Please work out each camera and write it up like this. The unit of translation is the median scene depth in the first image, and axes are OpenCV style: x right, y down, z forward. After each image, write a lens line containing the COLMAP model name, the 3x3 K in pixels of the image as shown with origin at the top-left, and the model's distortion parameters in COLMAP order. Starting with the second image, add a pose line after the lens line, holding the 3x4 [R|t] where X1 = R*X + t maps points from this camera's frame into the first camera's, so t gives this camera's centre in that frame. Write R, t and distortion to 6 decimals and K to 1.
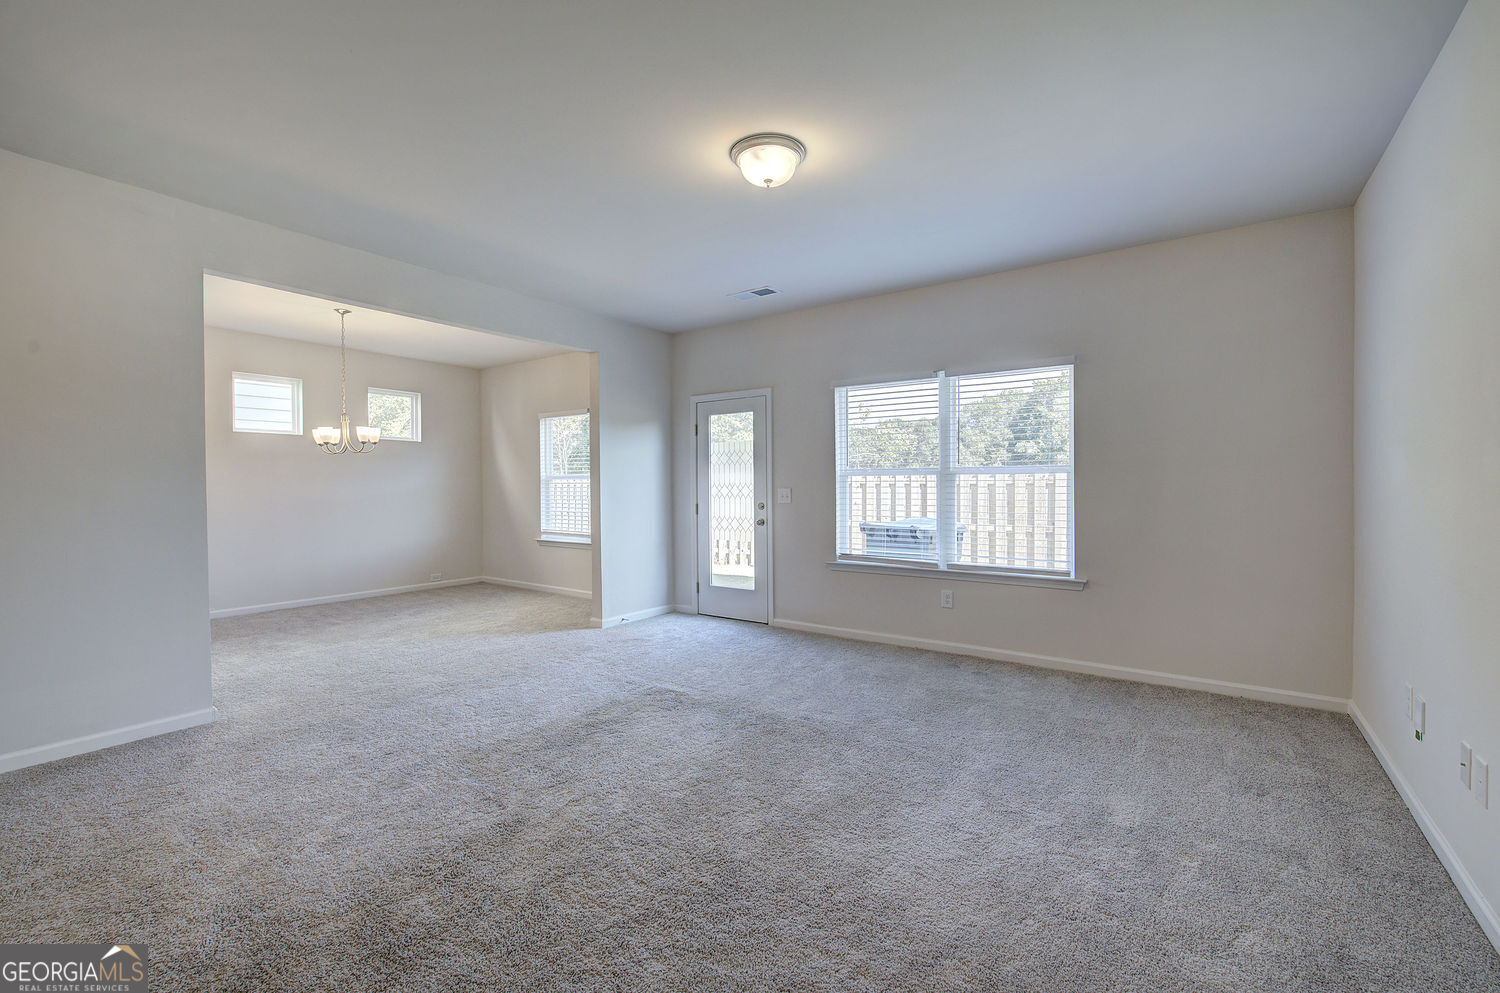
lens RADIAL K [[658.9, 0, 750.0], [0, 658.9, 496.5], [0, 0, 1]] dist [-0.000777, -0.000032]
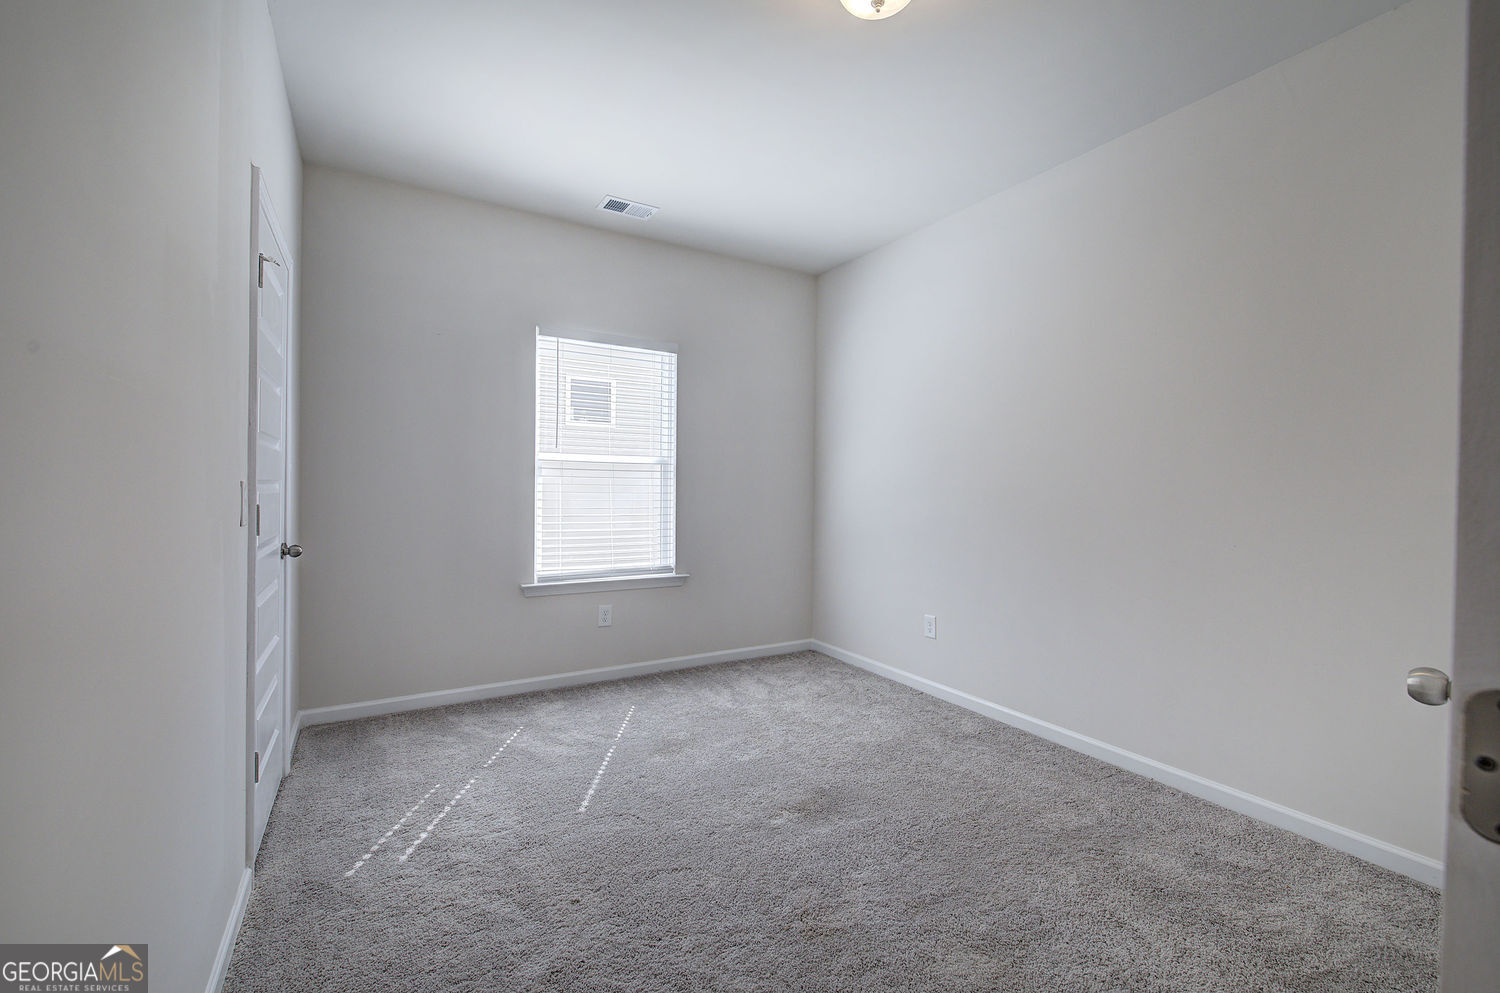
lens RADIAL K [[647.2, 0, 750.0], [0, 647.2, 496.5], [0, 0, 1]] dist [-0.002386, -0.000135]
pose [[0.380709, 0.005180, 0.924680, -0.351981], [0.014117, 0.999835, -0.011414, 0.022799], [-0.924587, 0.017399, 0.380573, 0.540771]]
